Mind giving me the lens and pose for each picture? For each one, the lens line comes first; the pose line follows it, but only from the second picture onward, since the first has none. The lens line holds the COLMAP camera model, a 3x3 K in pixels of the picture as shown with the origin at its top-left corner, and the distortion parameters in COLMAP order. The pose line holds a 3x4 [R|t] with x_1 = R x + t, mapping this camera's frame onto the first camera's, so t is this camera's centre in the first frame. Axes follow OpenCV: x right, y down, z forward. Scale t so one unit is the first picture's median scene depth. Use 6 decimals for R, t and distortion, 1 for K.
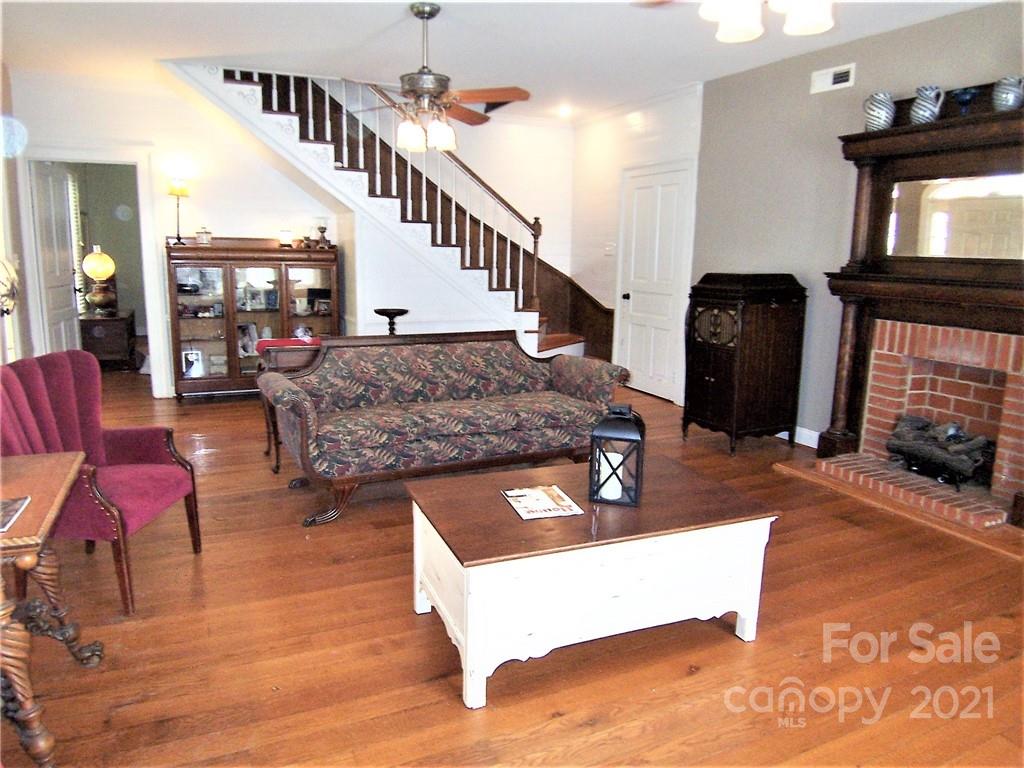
lens RADIAL K [[692.8, 0, 503.5], [0, 692.8, 379.0], [0, 0, 1]] dist [-0.001445, -0.053615]
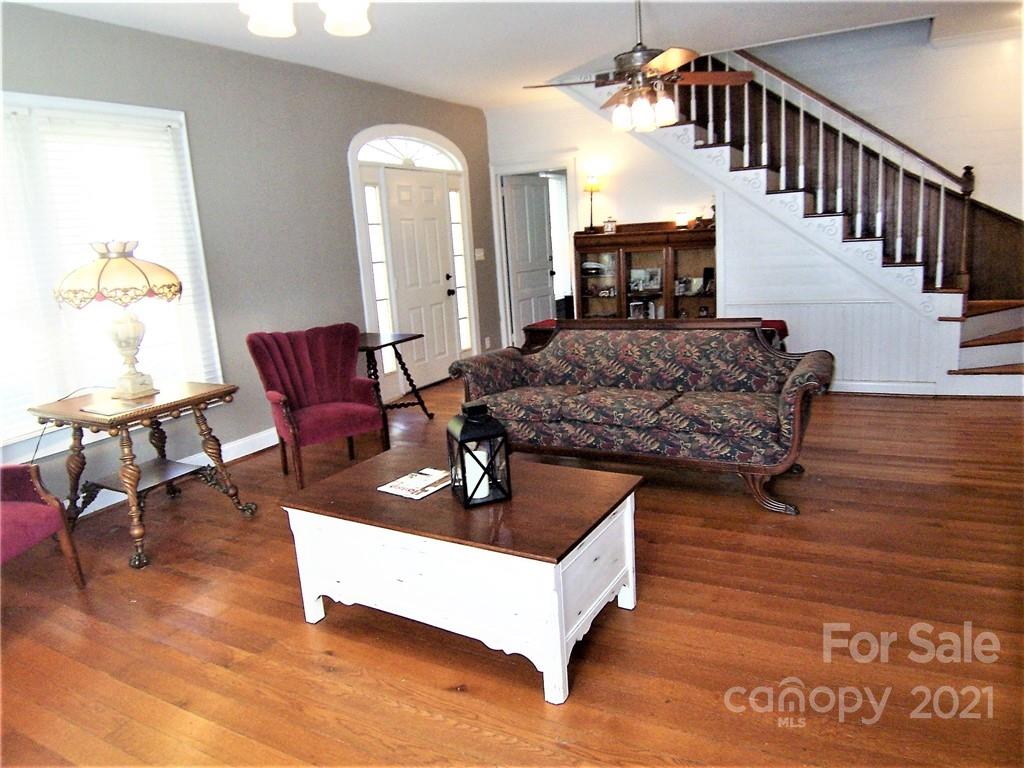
lens RADIAL K [[700.5, 0, 512.0], [0, 700.5, 384.0], [0, 0, 1]] dist [-0.051398, -0.001563]
pose [[0.590846, 0.108165, -0.799500, 0.574989], [-0.072722, 0.994078, 0.080747, -0.040731], [0.803500, 0.010432, 0.595214, 0.275563]]
